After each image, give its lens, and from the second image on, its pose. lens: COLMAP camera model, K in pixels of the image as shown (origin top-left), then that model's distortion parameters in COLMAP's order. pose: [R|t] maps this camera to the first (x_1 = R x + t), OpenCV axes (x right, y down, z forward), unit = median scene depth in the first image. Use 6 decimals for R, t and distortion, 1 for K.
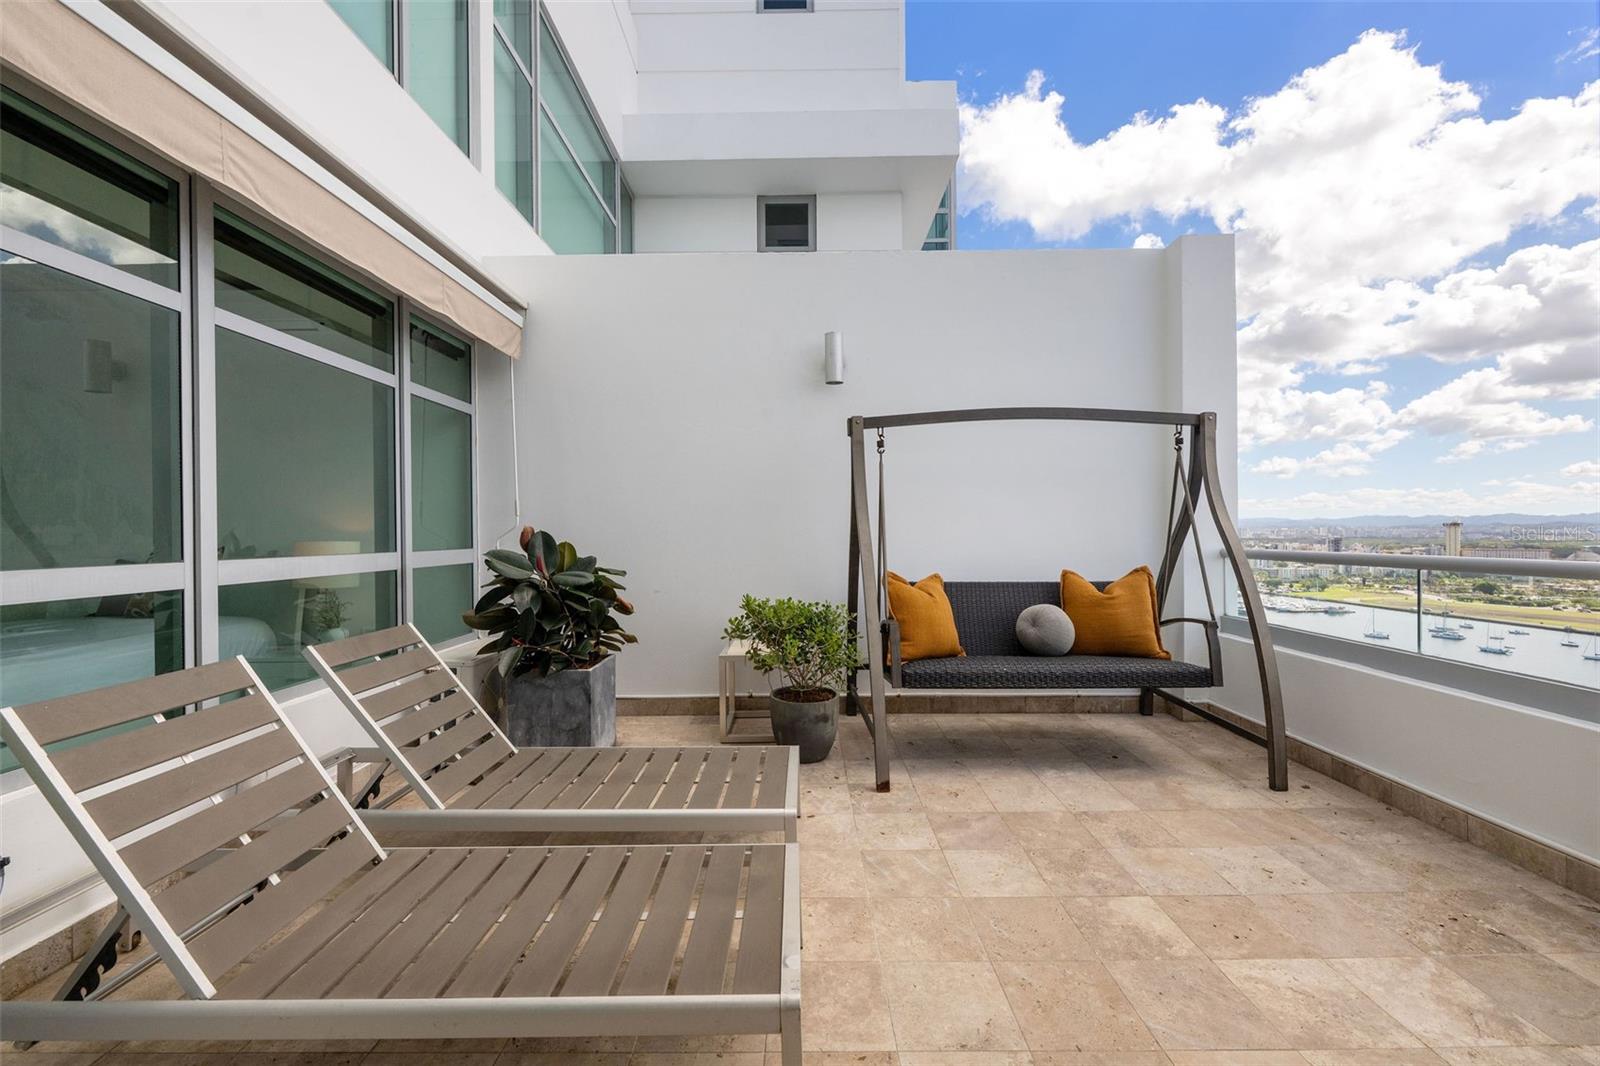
lens RADIAL K [[623.8, 0, 799.9], [0, 623.8, 533.8], [0, 0, 1]] dist [-0.007275, 0.000476]
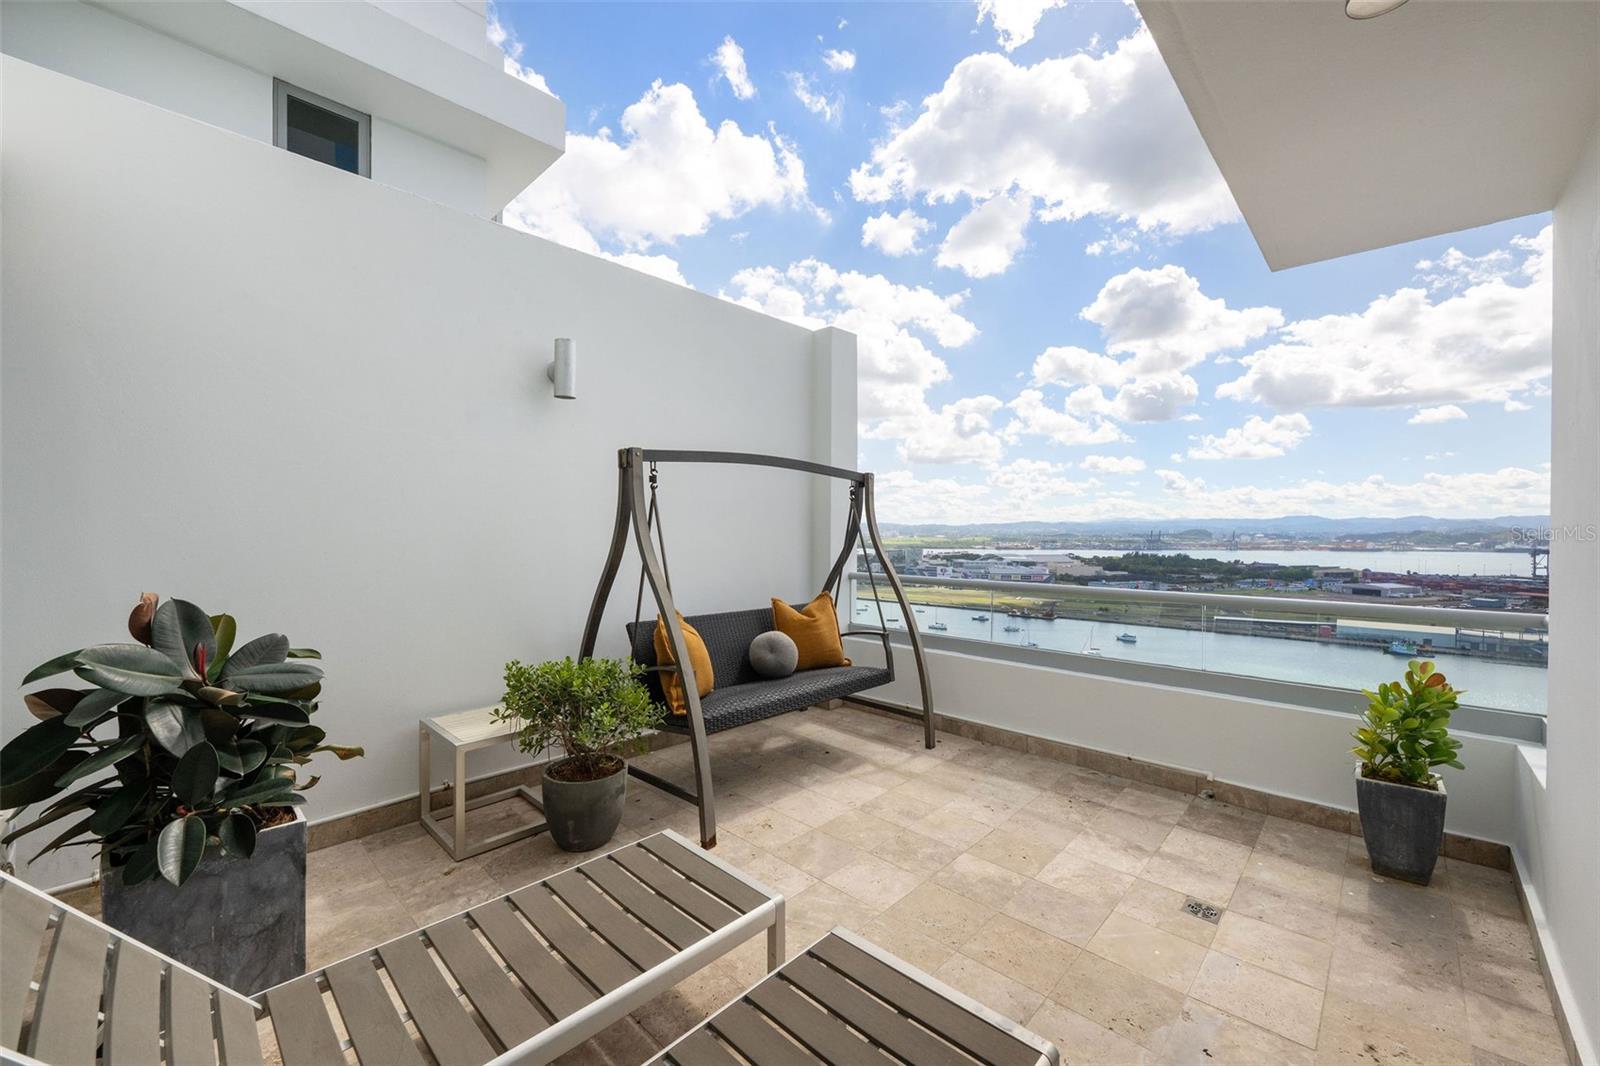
lens RADIAL K [[623.8, 0, 804.4], [0, 623.8, 532.3], [0, 0, 1]] dist [-0.007275, 0.000476]
pose [[0.689289, 0.008999, 0.724431, -0.425638], [-0.007773, 0.999957, -0.005026, -0.066041], [-0.724445, -0.002167, 0.689329, 0.204855]]
